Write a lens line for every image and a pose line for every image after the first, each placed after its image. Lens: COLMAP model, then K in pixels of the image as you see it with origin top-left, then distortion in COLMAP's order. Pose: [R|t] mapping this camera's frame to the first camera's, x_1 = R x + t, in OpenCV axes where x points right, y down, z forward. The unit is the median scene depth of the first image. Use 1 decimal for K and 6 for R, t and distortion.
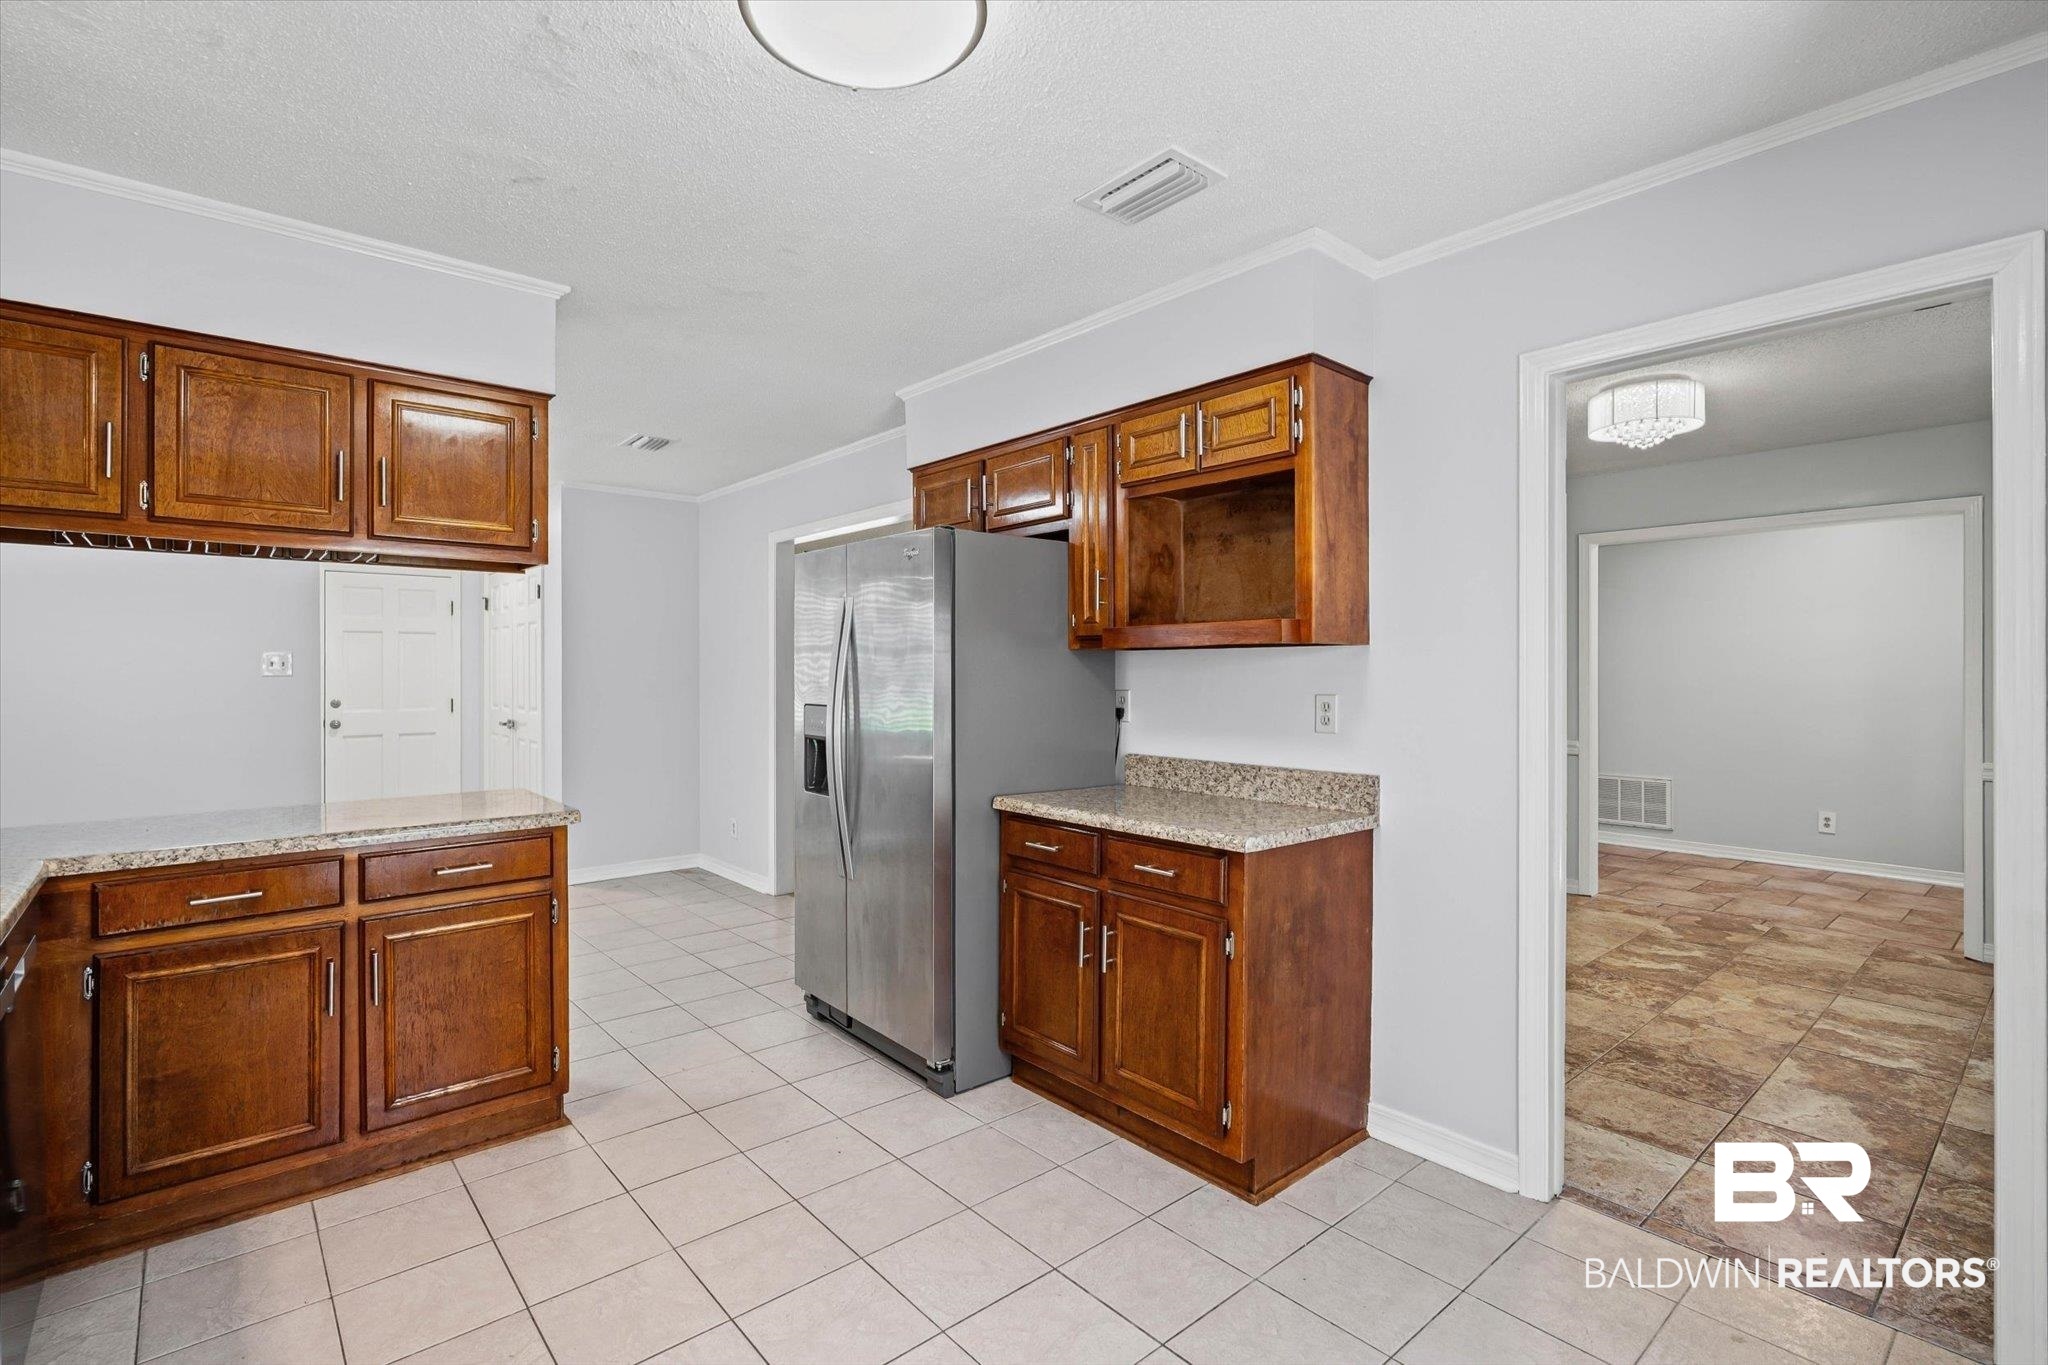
lens RADIAL K [[942.3, 0, 1023.3], [0, 942.3, 669.0], [0, 0, 1]] dist [-0.000200, 0.000075]
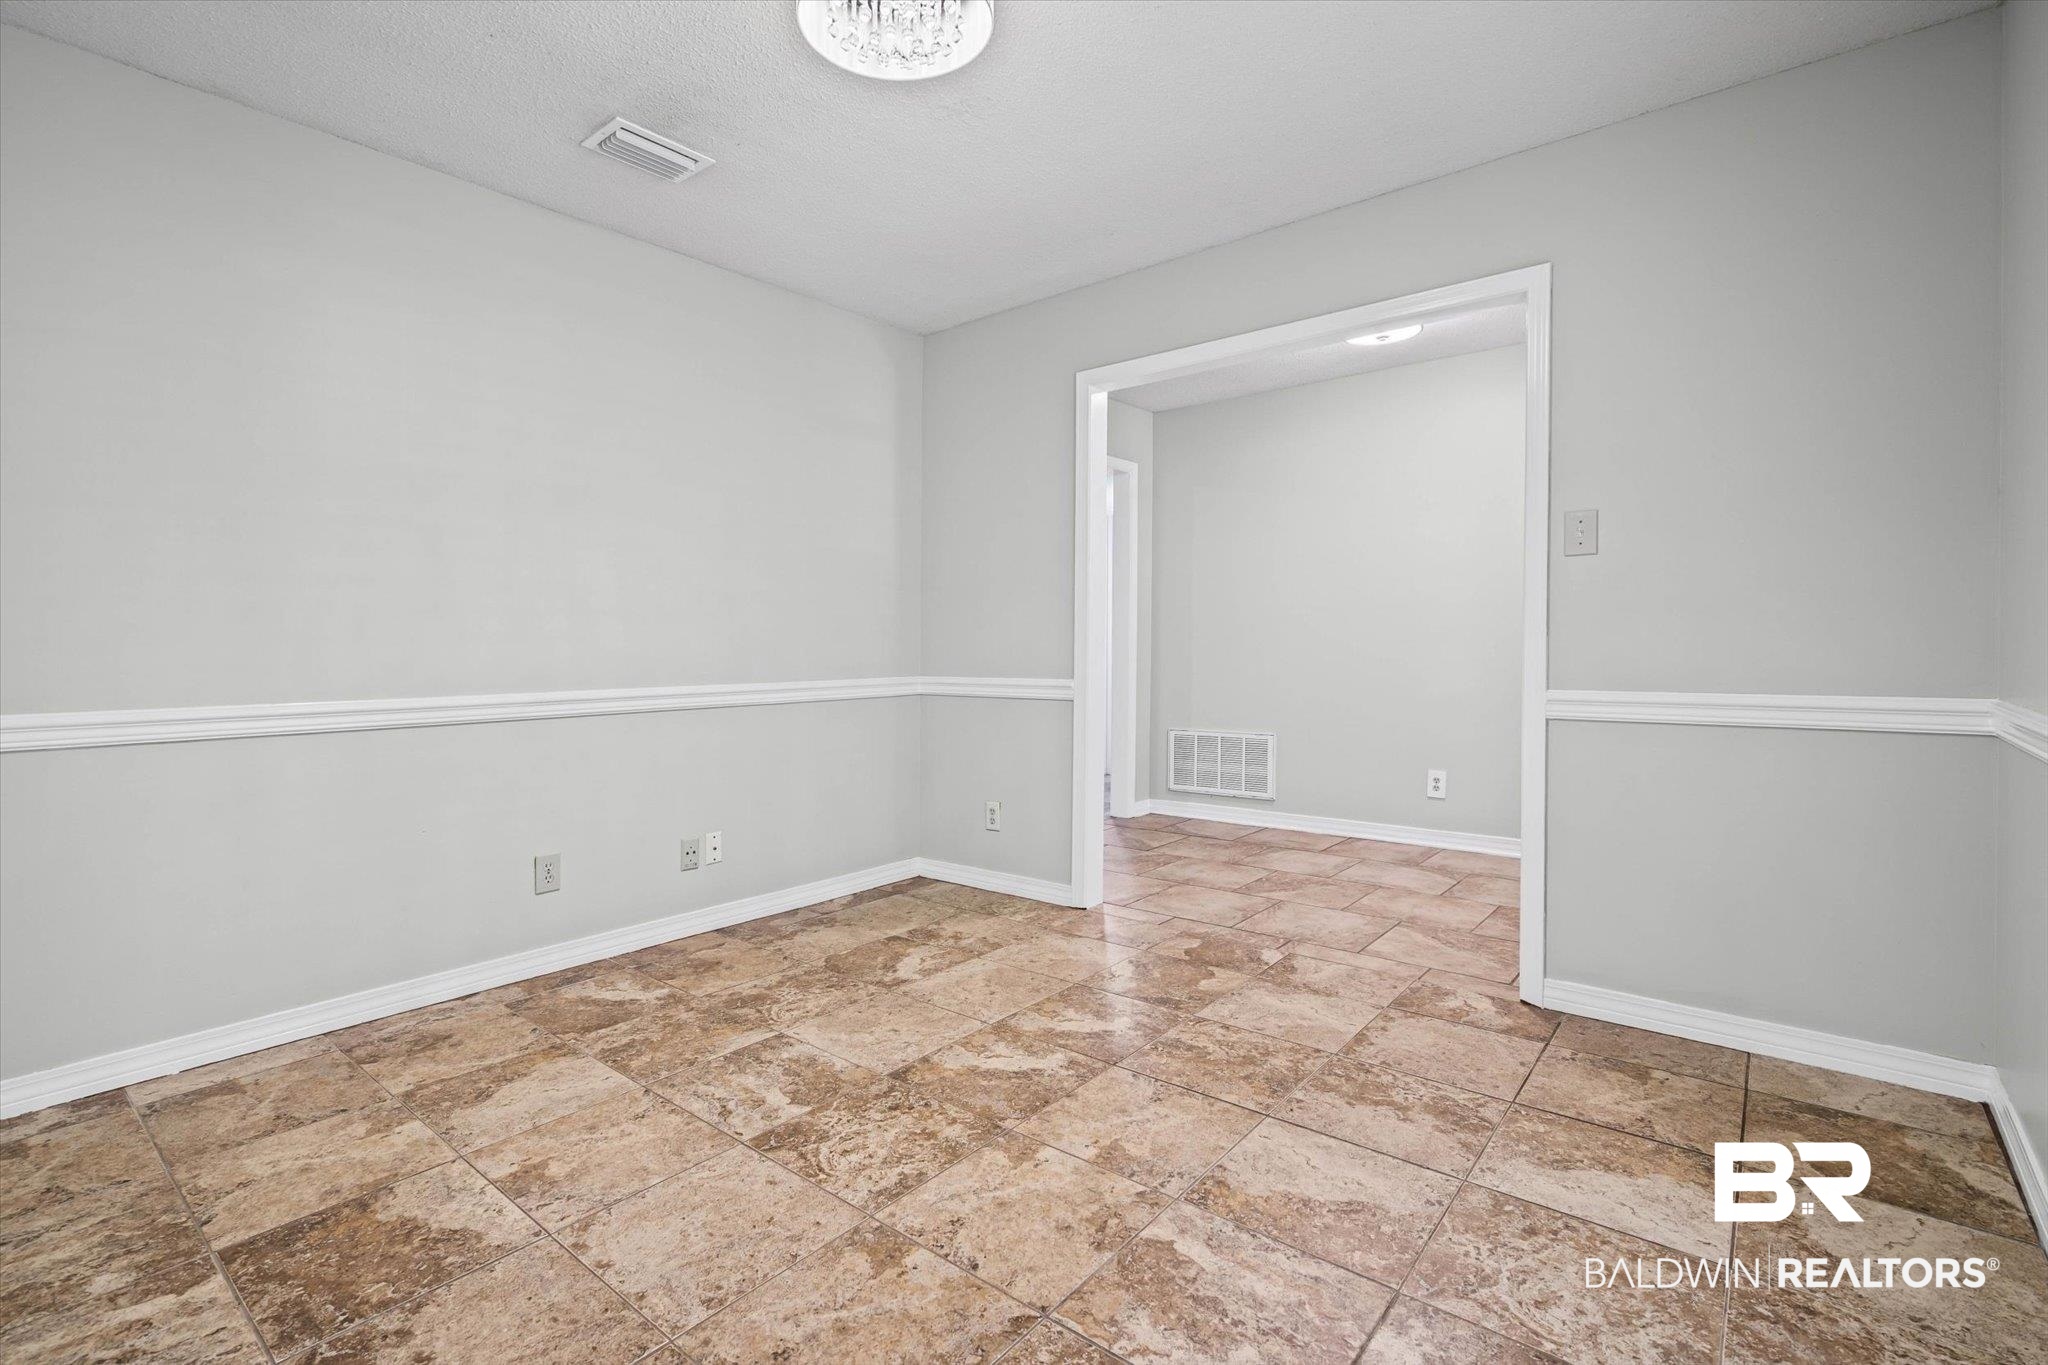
lens RADIAL K [[942.3, 0, 1023.3], [0, 942.3, 669.0], [0, 0, 1]] dist [-0.000200, 0.000075]
pose [[0.985210, -0.013979, 0.170779, 0.713002], [0.009158, 0.999538, 0.028988, 0.078757], [-0.171105, -0.026995, 0.984883, 0.554333]]
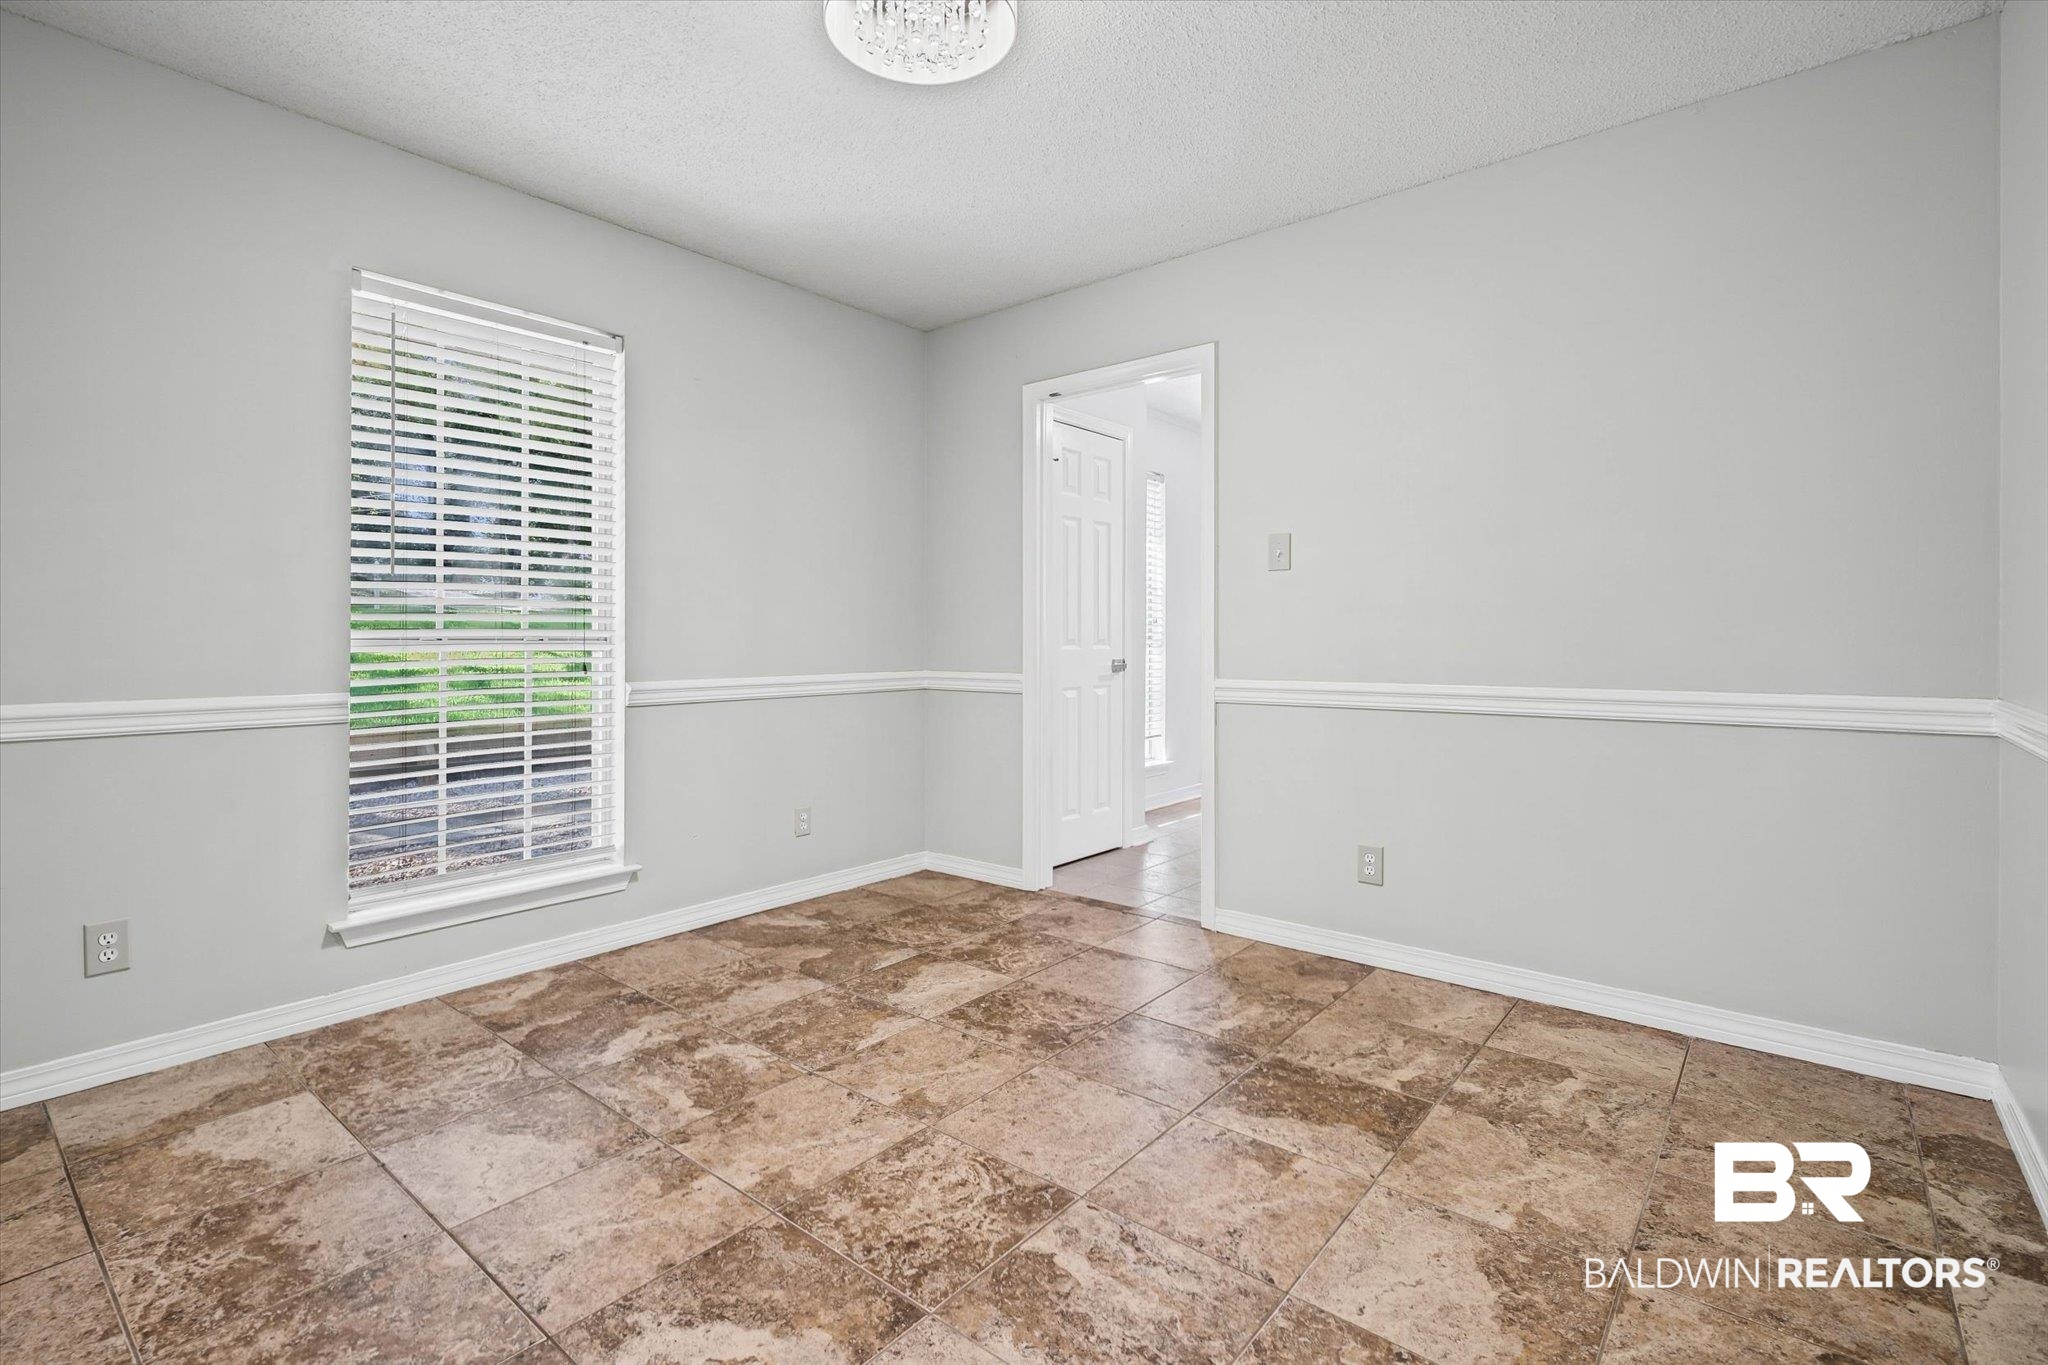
lens RADIAL K [[942.3, 0, 1023.3], [0, 942.3, 669.0], [0, 0, 1]] dist [-0.000200, 0.000075]
pose [[-0.986033, 0.005410, -0.166463, 0.753237], [0.000340, 0.999536, 0.030469, 0.080859], [0.166550, 0.029987, -0.985577, 1.641327]]
